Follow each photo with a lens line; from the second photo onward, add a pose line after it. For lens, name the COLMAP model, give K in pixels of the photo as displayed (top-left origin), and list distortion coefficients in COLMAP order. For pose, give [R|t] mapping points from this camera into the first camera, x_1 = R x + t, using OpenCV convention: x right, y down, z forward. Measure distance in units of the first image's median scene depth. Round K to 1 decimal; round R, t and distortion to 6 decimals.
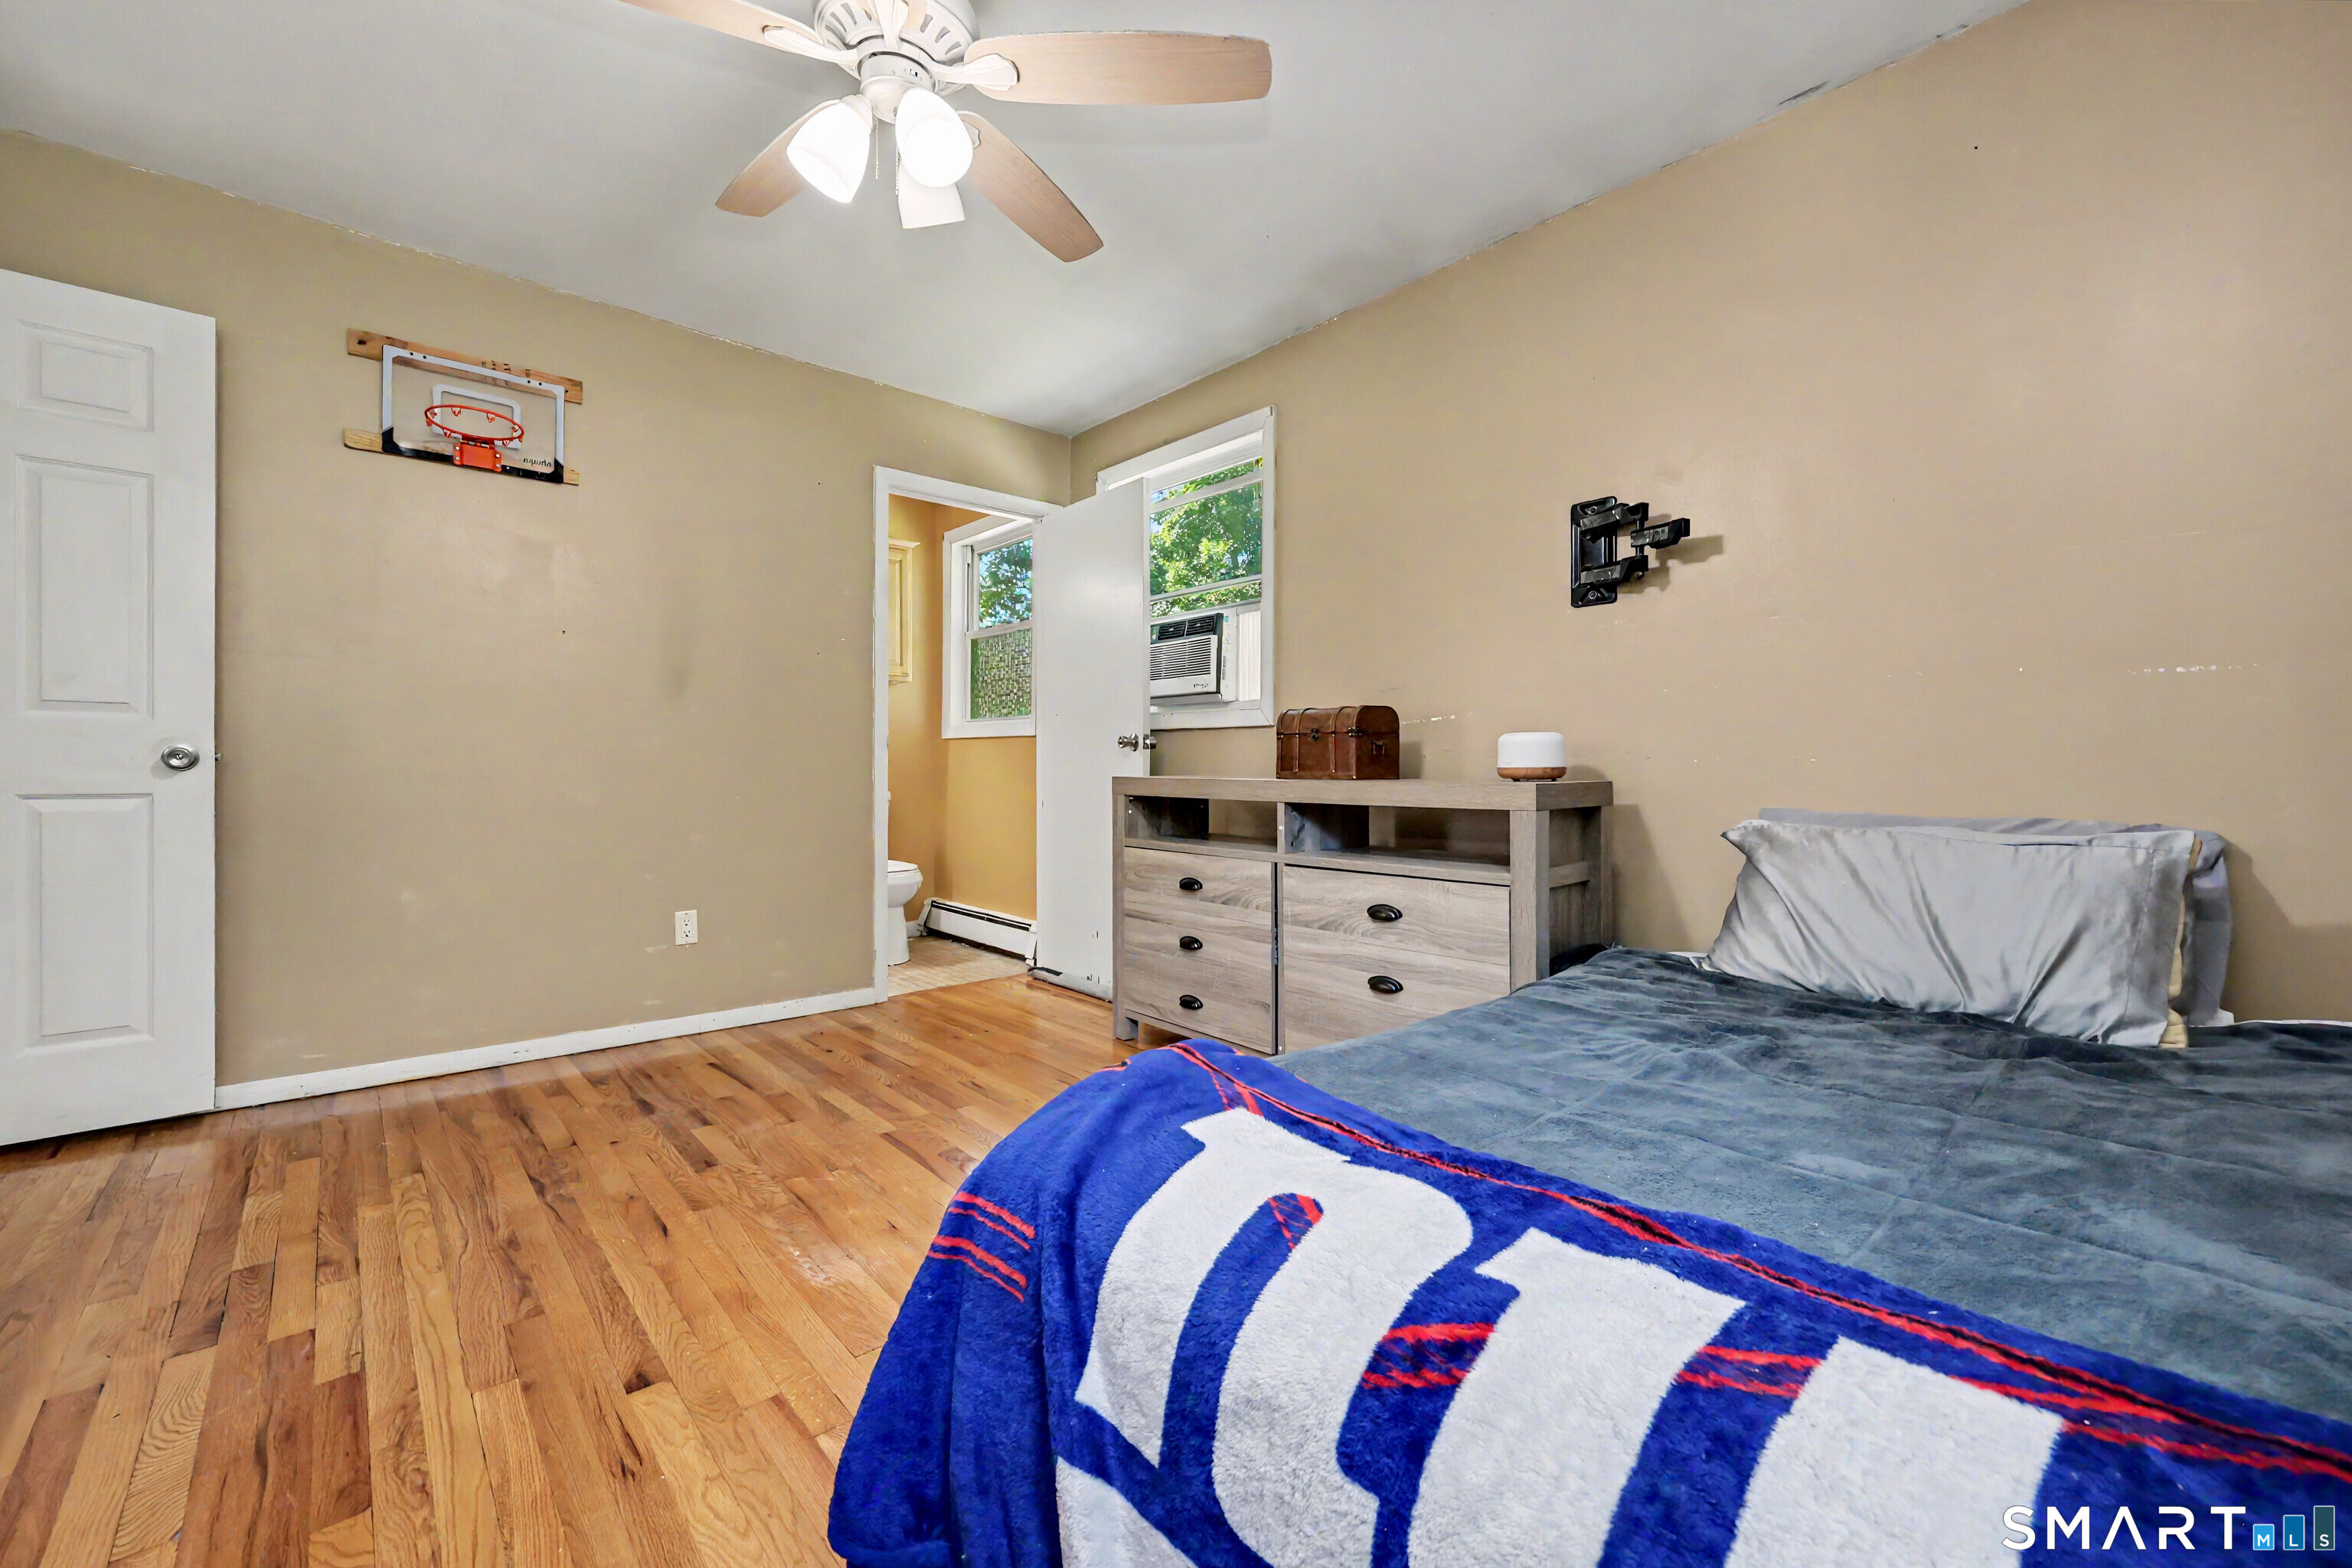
lens RADIAL K [[933.2, 0, 1182.8], [0, 933.2, 774.4], [0, 0, 1]] dist [0.001549, 0.000140]
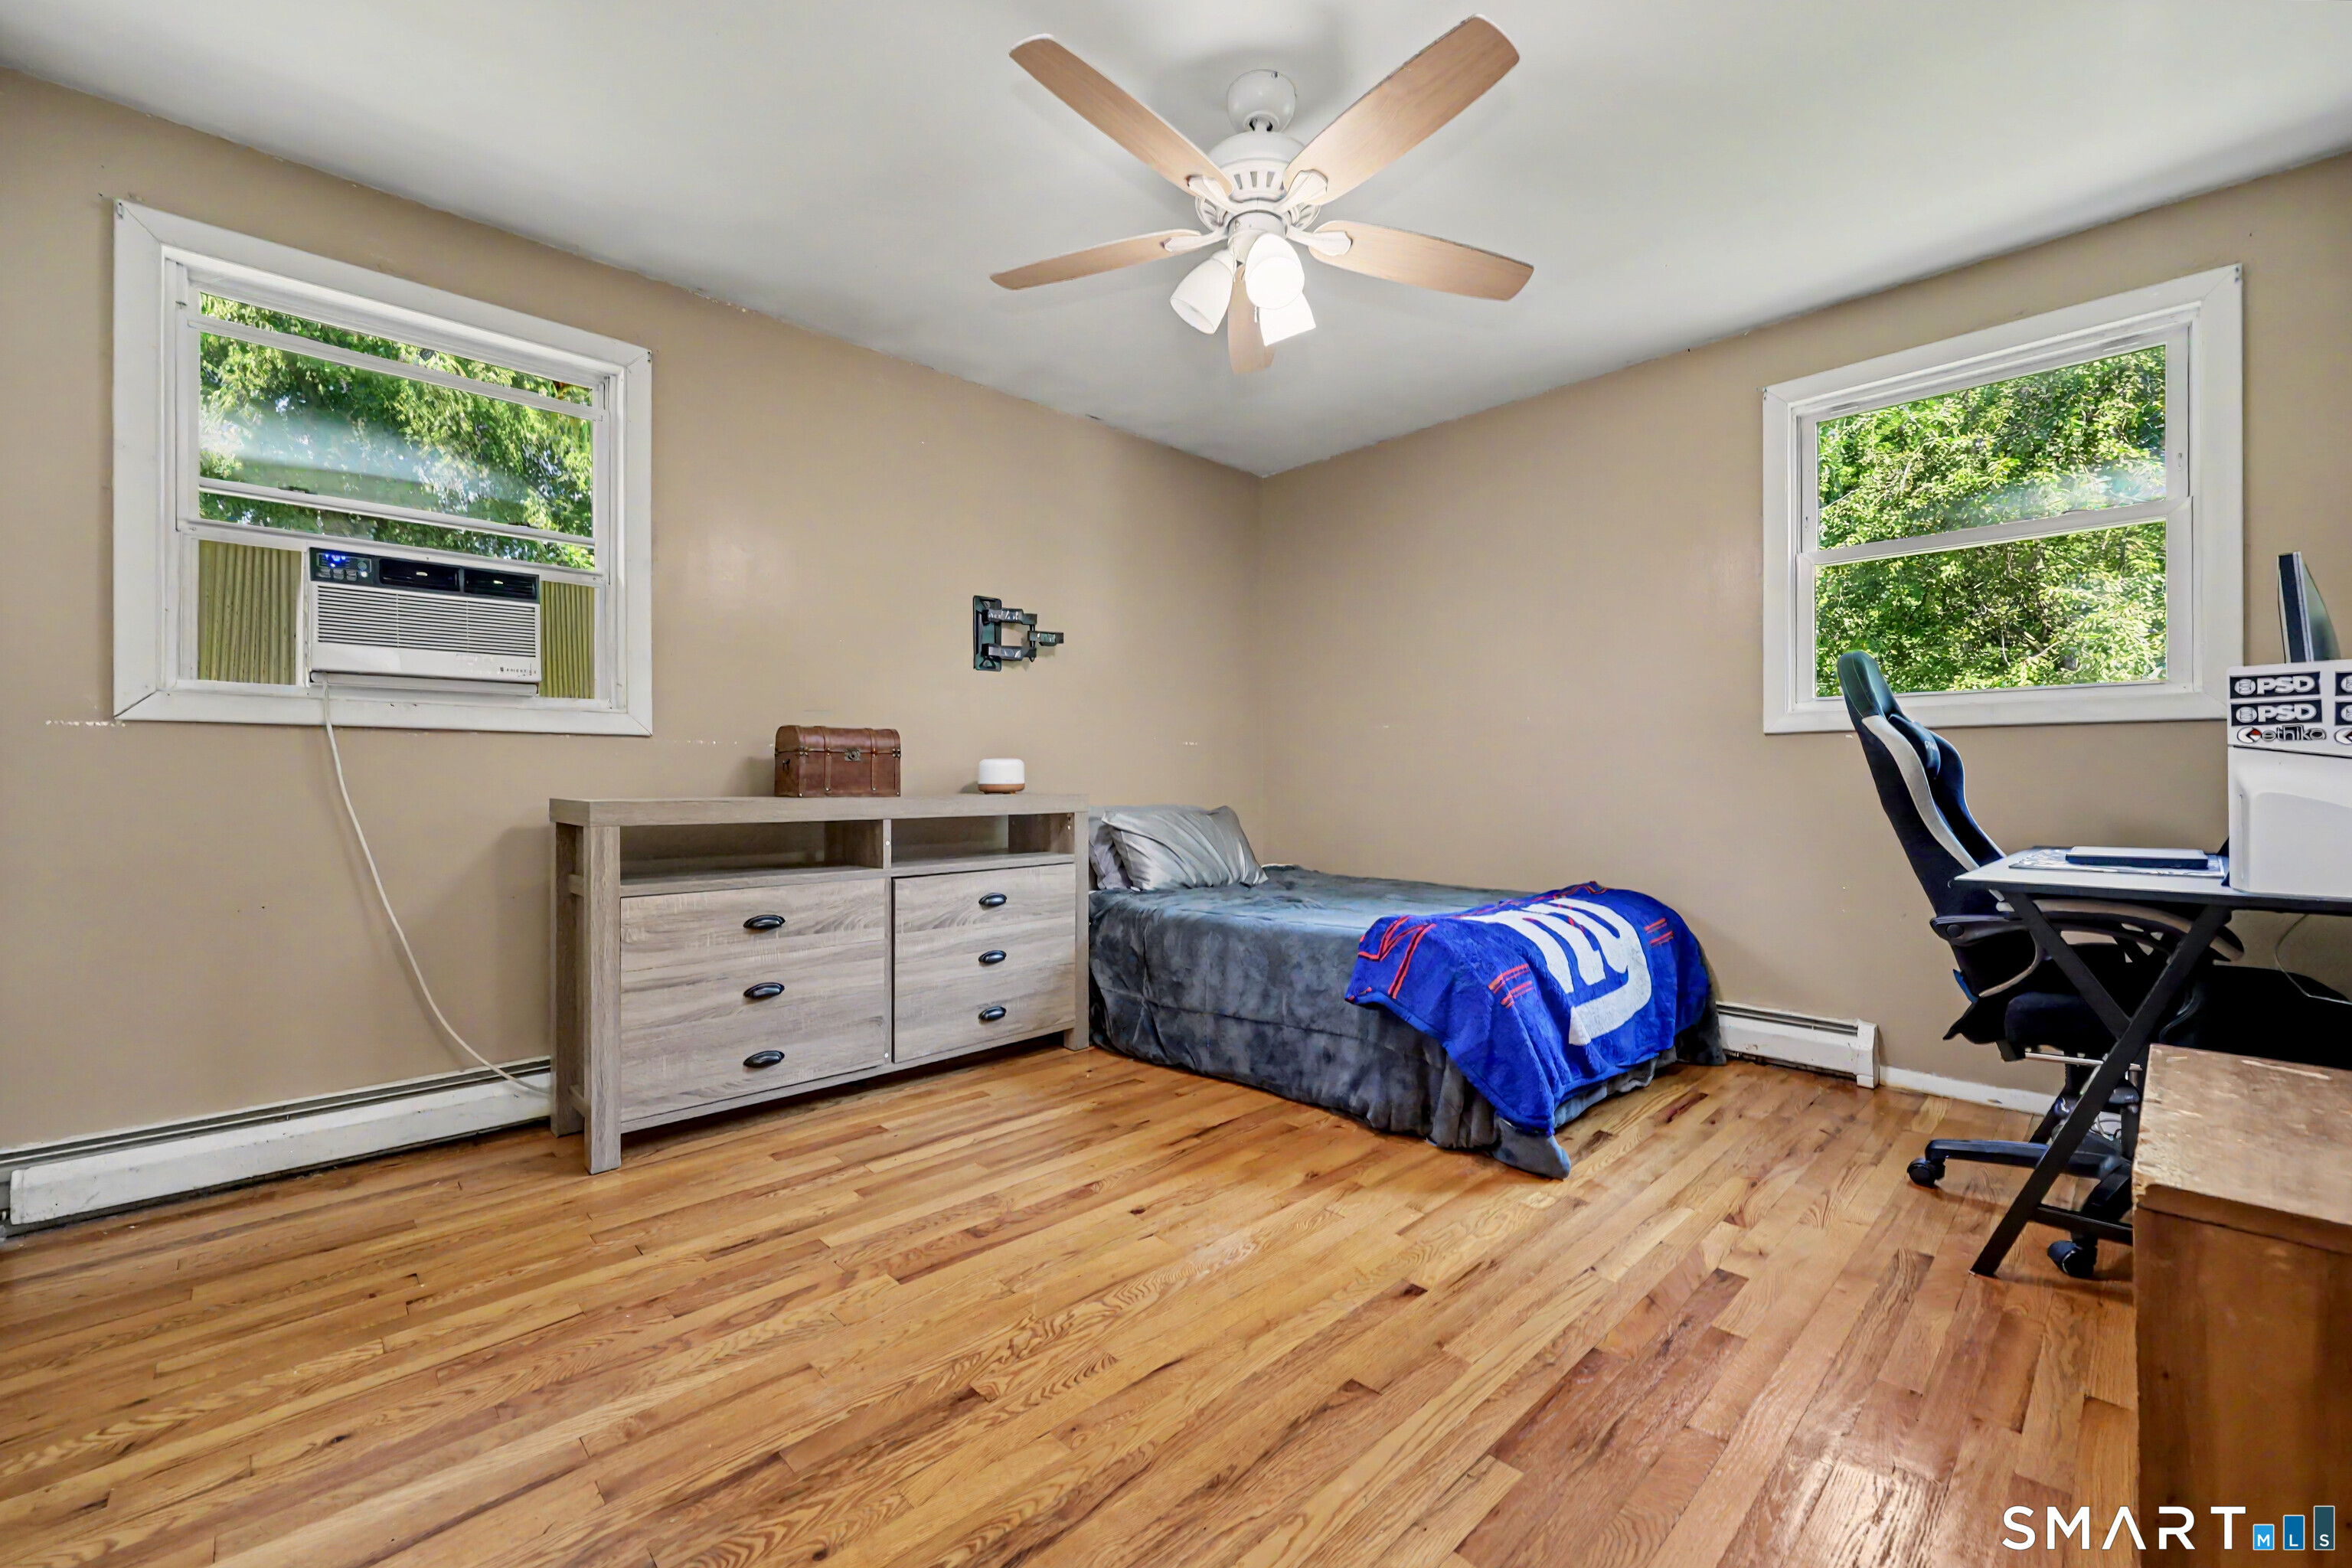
lens RADIAL K [[943.1, 0, 1176.0], [0, 943.1, 784.0], [0, 0, 1]] dist [0.000219, 0.000095]
pose [[-0.024910, -0.006950, 0.999666, -1.059439], [0.009051, 0.999933, 0.007177, -0.015309], [-0.999649, 0.009227, -0.024846, 0.783320]]
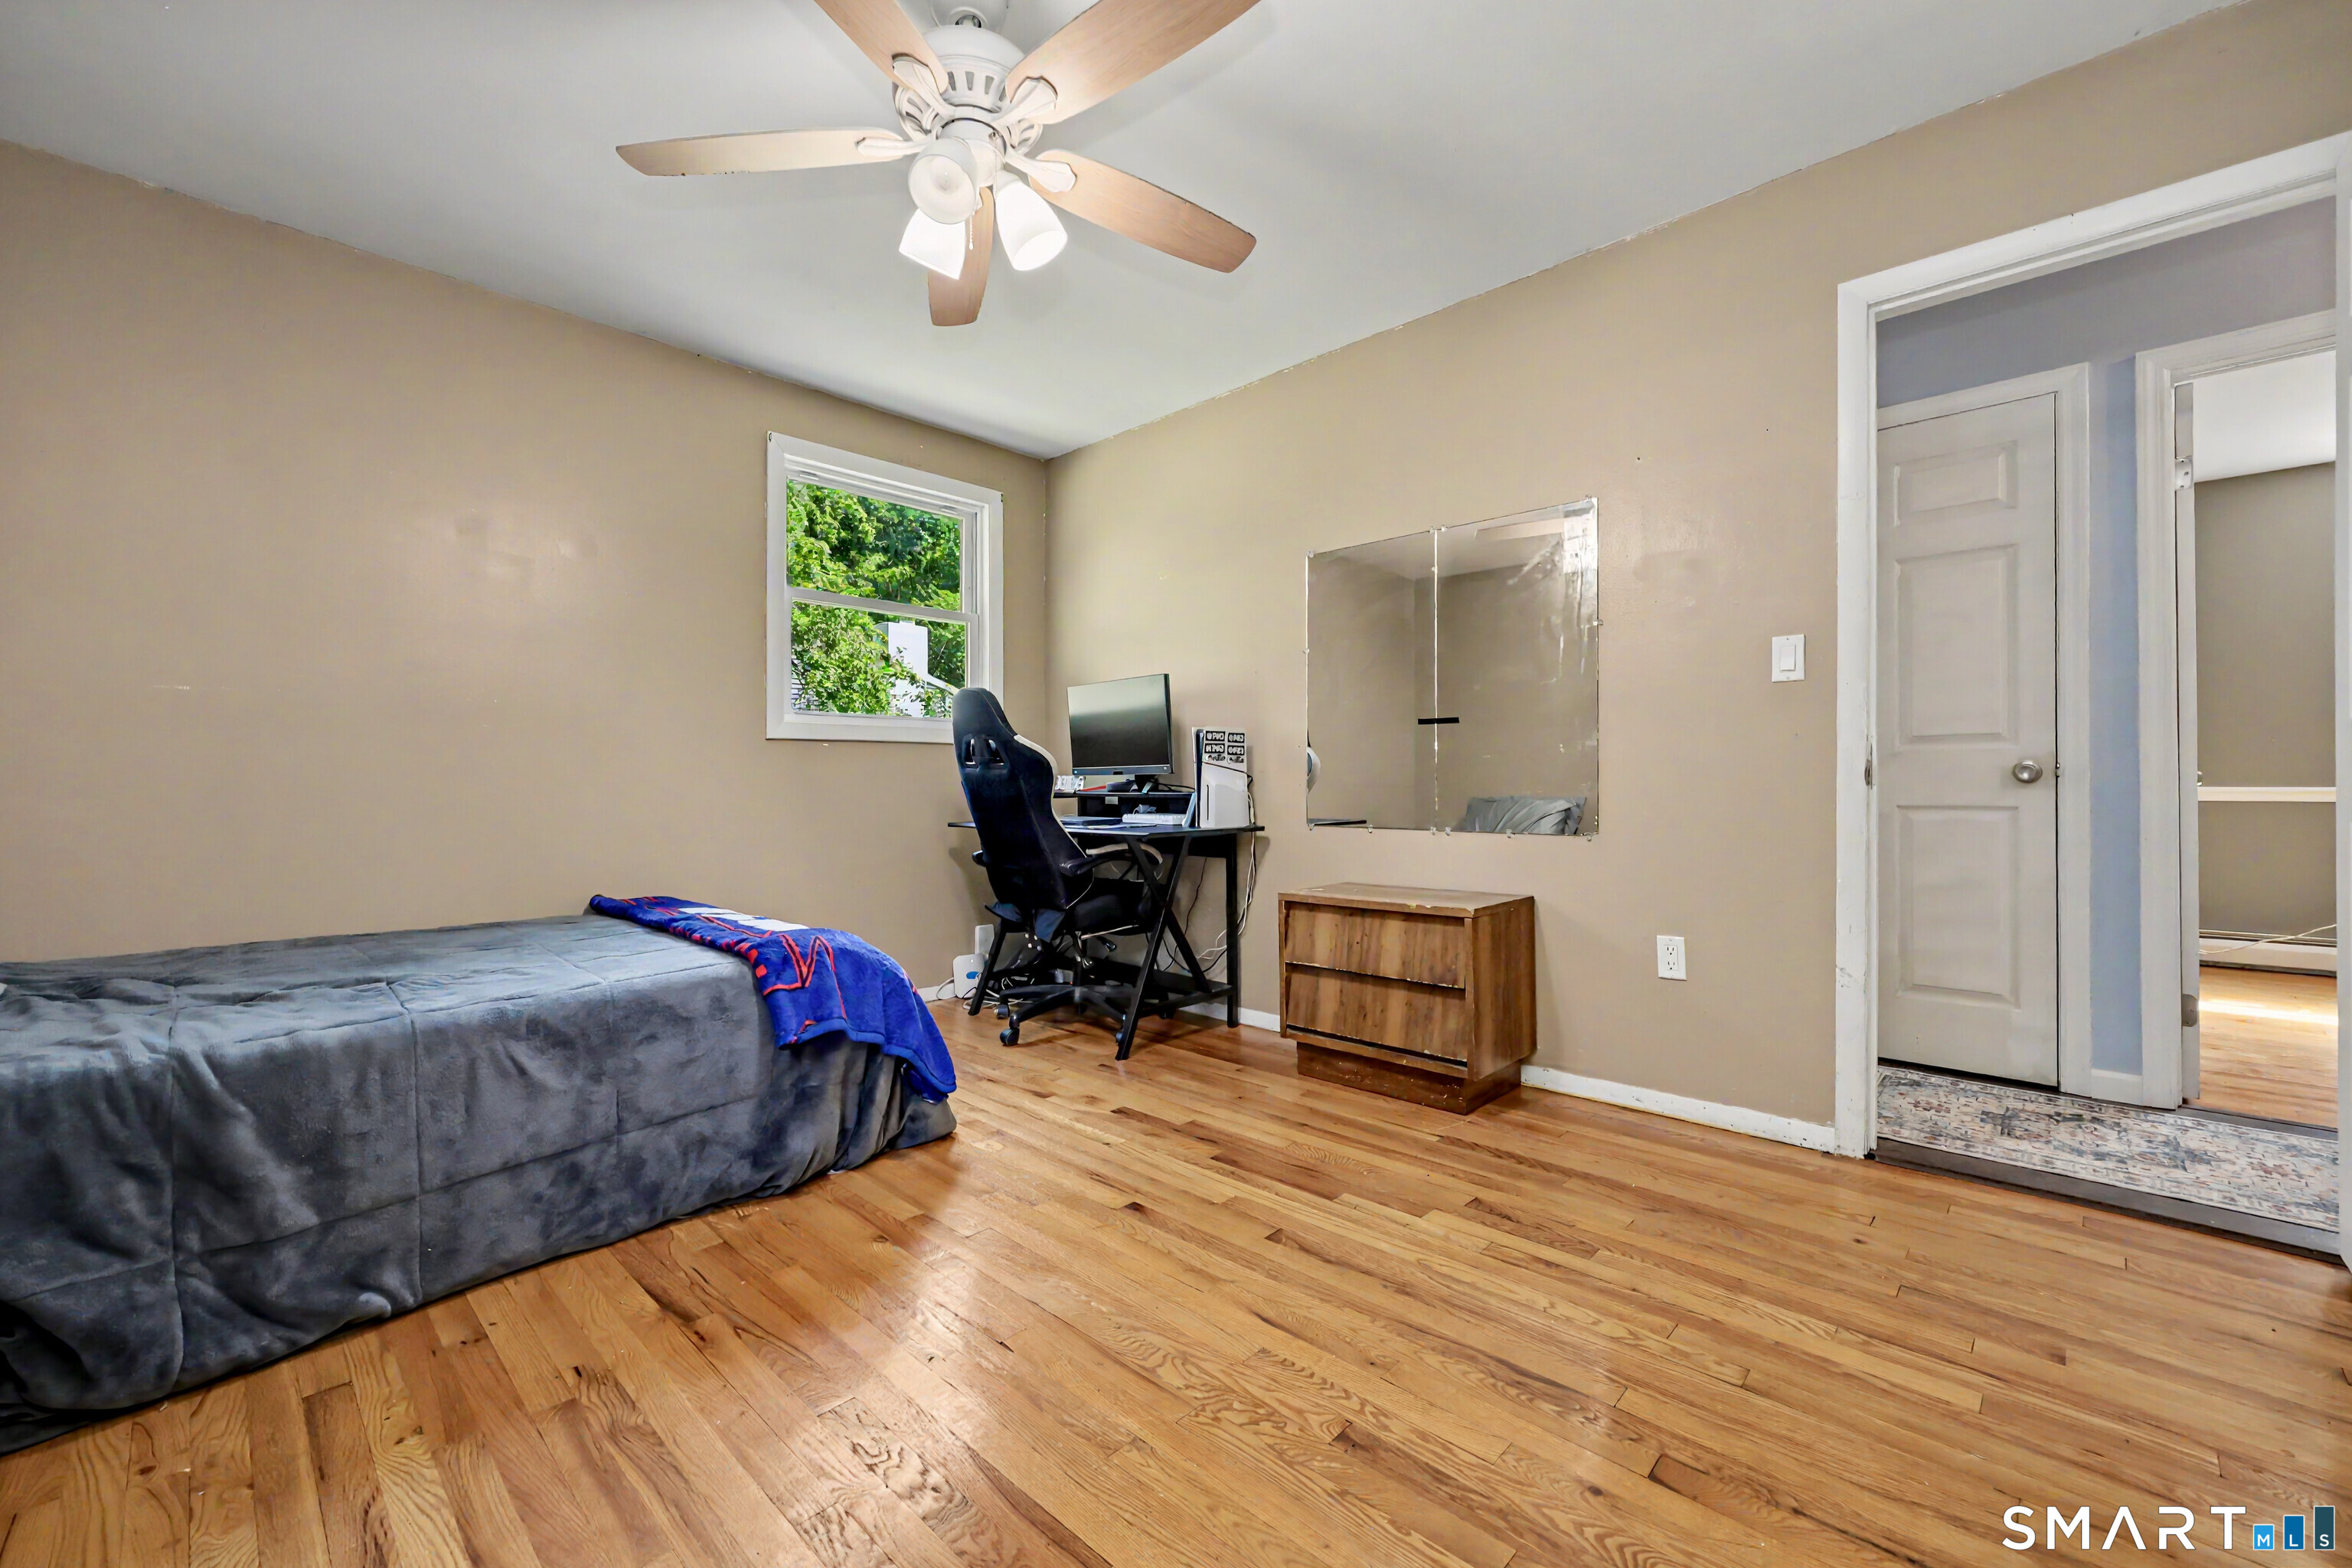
lens RADIAL K [[959.9, 0, 1172.3], [0, 959.9, 782.1], [0, 0, 1]] dist [0.001670, 0.000165]
pose [[-0.997745, -0.000812, -0.067113, -0.315665], [-0.001379, 0.999964, 0.008403, -0.012825], [0.067104, 0.008477, -0.997710, 1.457880]]
